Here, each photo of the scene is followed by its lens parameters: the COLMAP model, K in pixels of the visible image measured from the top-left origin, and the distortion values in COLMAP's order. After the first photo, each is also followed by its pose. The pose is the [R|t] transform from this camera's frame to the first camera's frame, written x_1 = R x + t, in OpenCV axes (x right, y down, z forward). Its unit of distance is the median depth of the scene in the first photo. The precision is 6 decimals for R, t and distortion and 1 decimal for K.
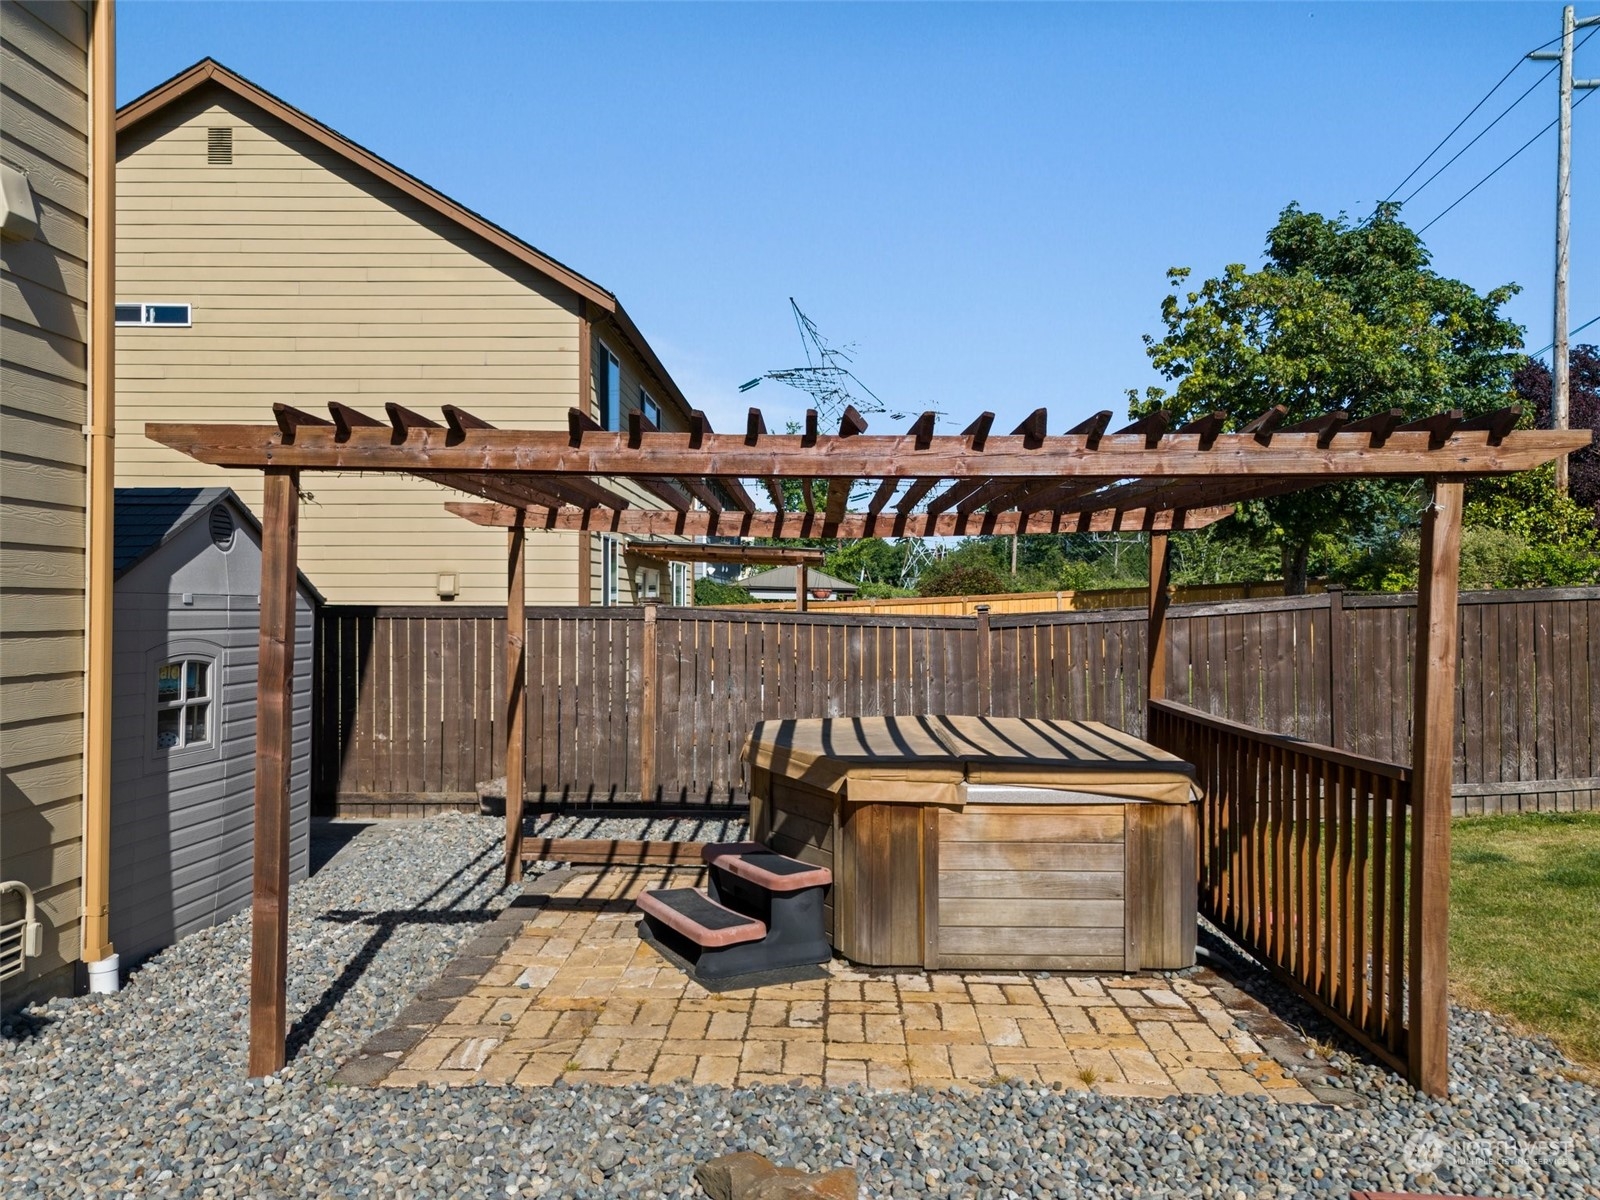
lens RADIAL K [[1191.1, 0, 801.2], [0, 1191.1, 601.4], [0, 0, 1]] dist [0.041660, -0.026757]
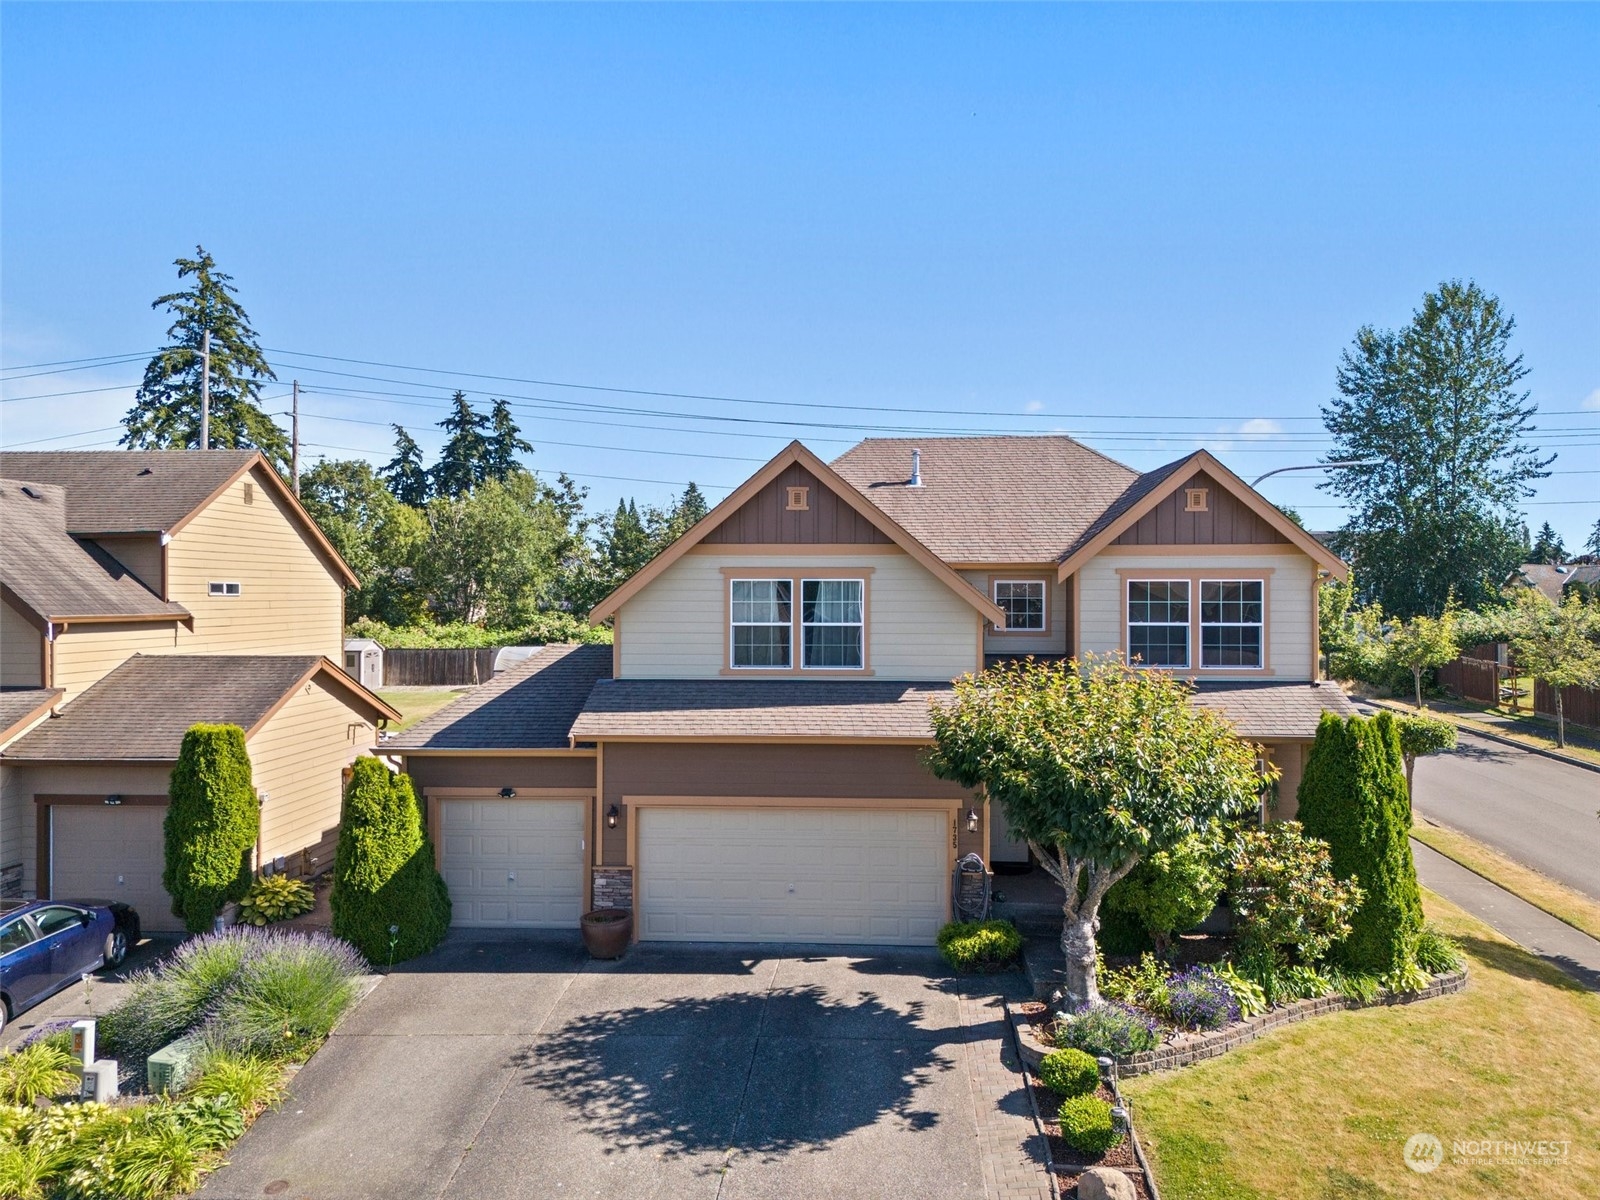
lens RADIAL K [[1191.1, 0, 799.1], [0, 1191.1, 591.7], [0, 0, 1]] dist [0.041660, -0.026757]
pose [[0.048690, -0.003064, 0.998809, -2.211942], [-0.001628, 0.999994, 0.003147, -0.240708], [-0.998813, -0.001779, 0.048685, 0.101726]]
